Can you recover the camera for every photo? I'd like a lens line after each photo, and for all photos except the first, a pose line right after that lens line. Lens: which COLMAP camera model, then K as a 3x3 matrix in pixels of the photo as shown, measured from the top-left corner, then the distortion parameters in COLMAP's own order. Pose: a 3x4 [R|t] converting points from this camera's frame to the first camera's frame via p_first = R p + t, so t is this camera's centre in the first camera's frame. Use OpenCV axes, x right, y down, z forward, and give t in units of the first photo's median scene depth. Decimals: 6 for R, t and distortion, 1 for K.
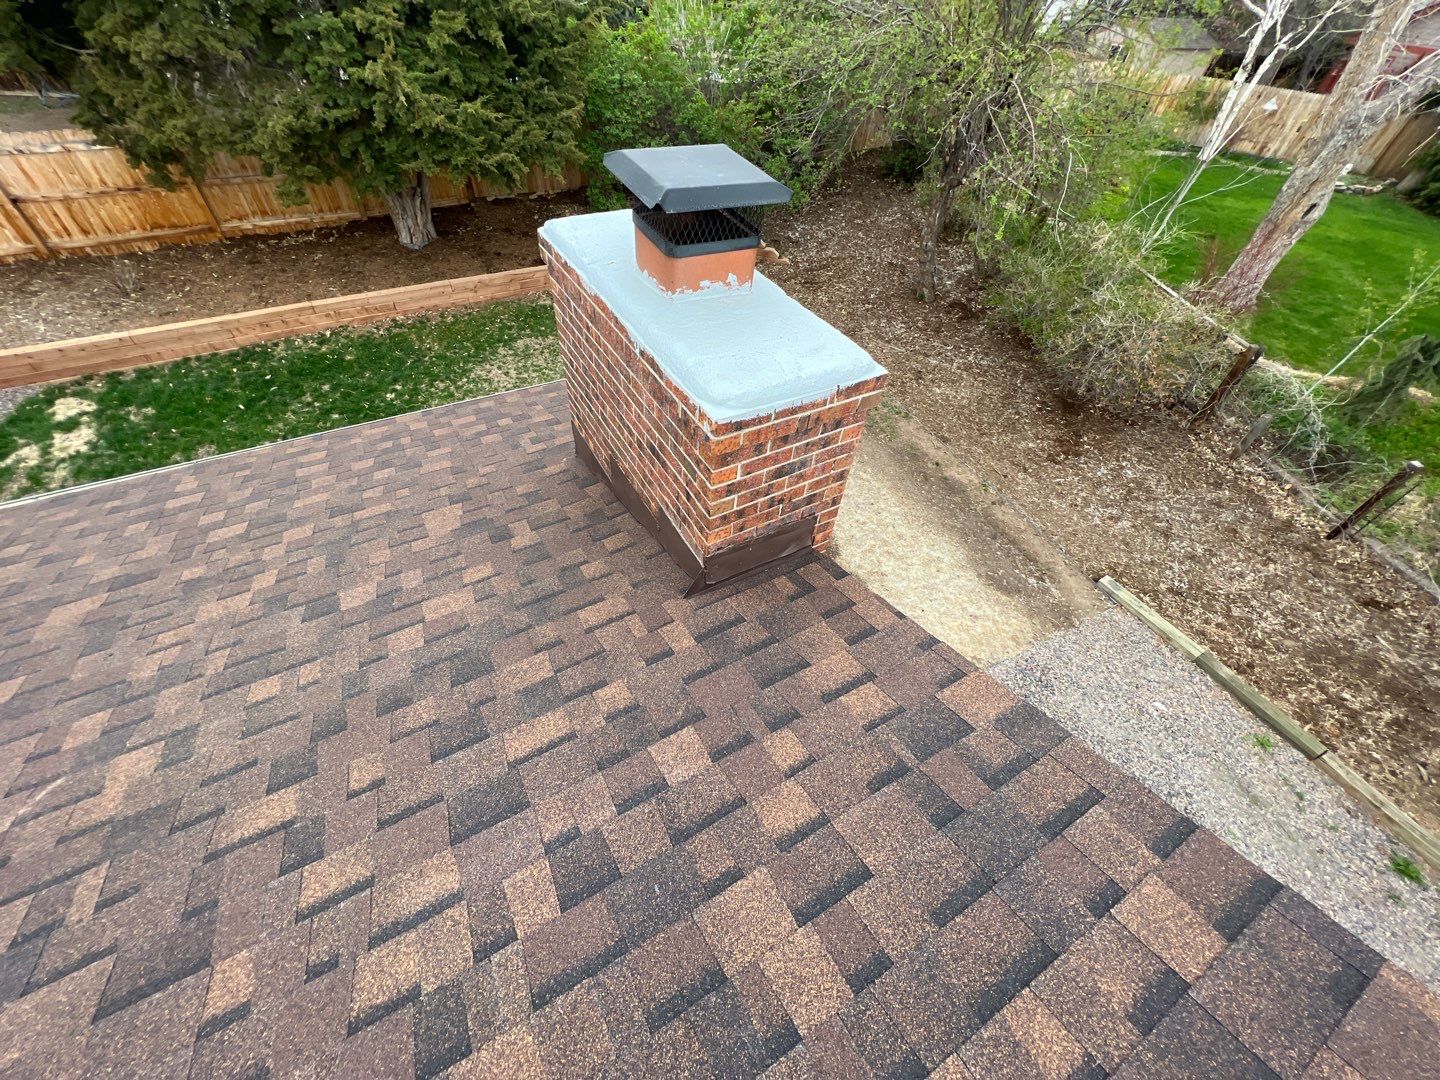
lens RADIAL K [[578.7, 0, 720.0], [0, 578.7, 540.0], [0, 0, 1]] dist [-0.000787, -0.000253]
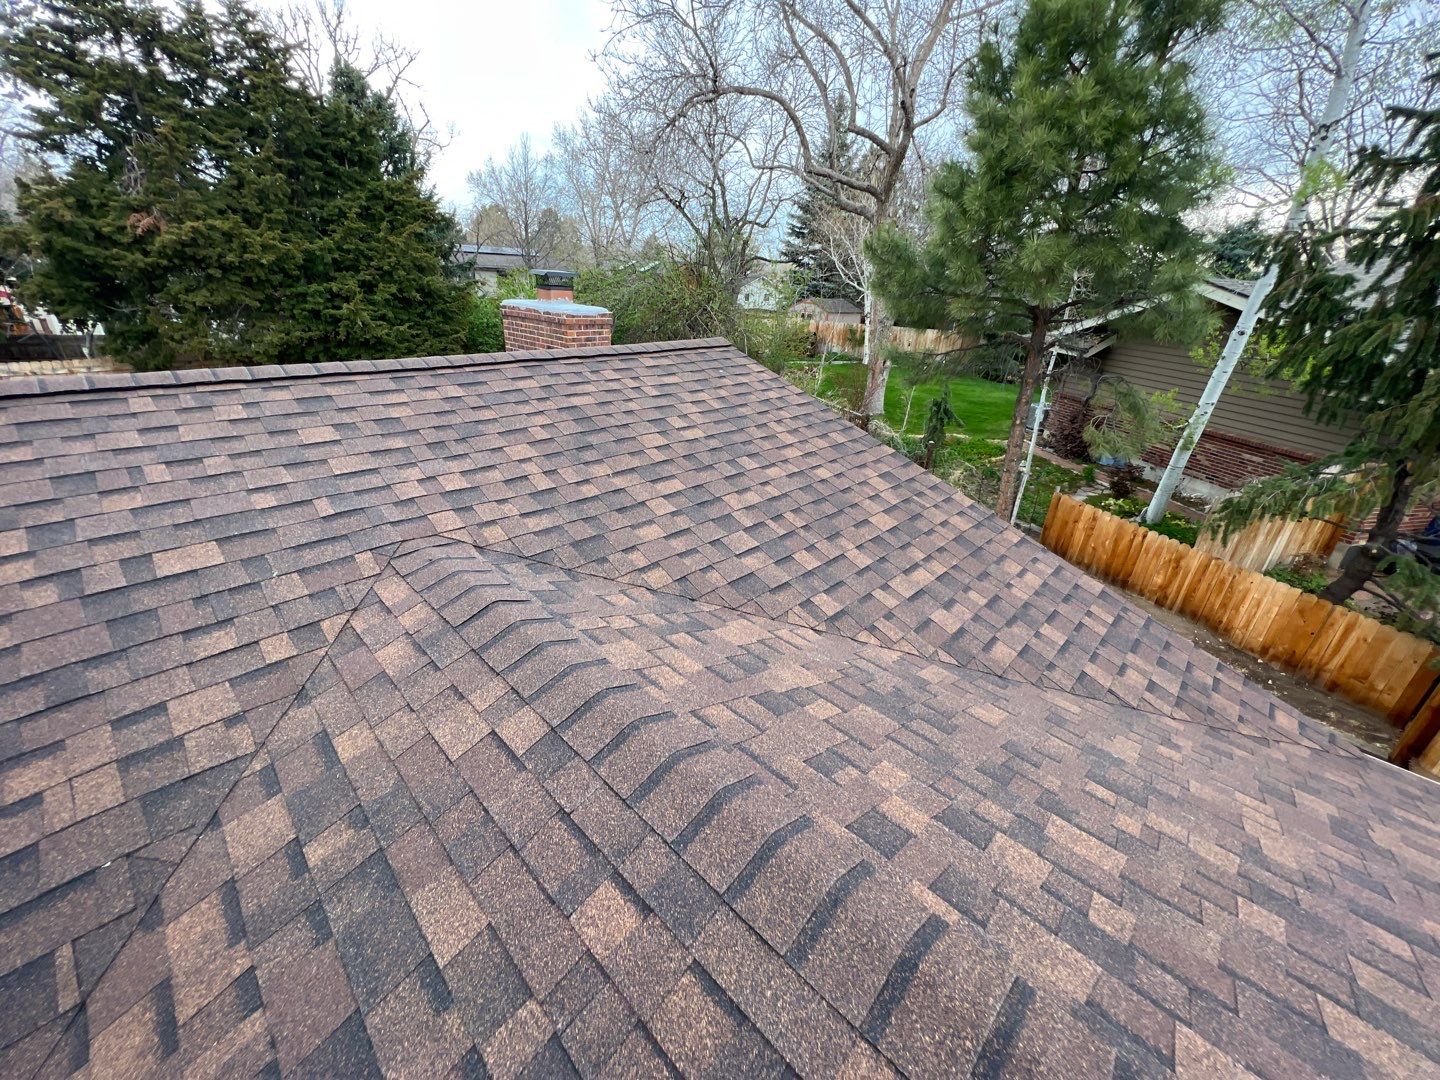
lens RADIAL K [[578.7, 0, 720.0], [0, 578.7, 540.0], [0, 0, 1]] dist [-0.000787, -0.000253]
pose [[0.959457, -0.130052, 0.250059, -0.040913], [0.212594, 0.916418, -0.339091, 0.594237], [-0.185059, 0.378504, 0.906911, -0.473710]]
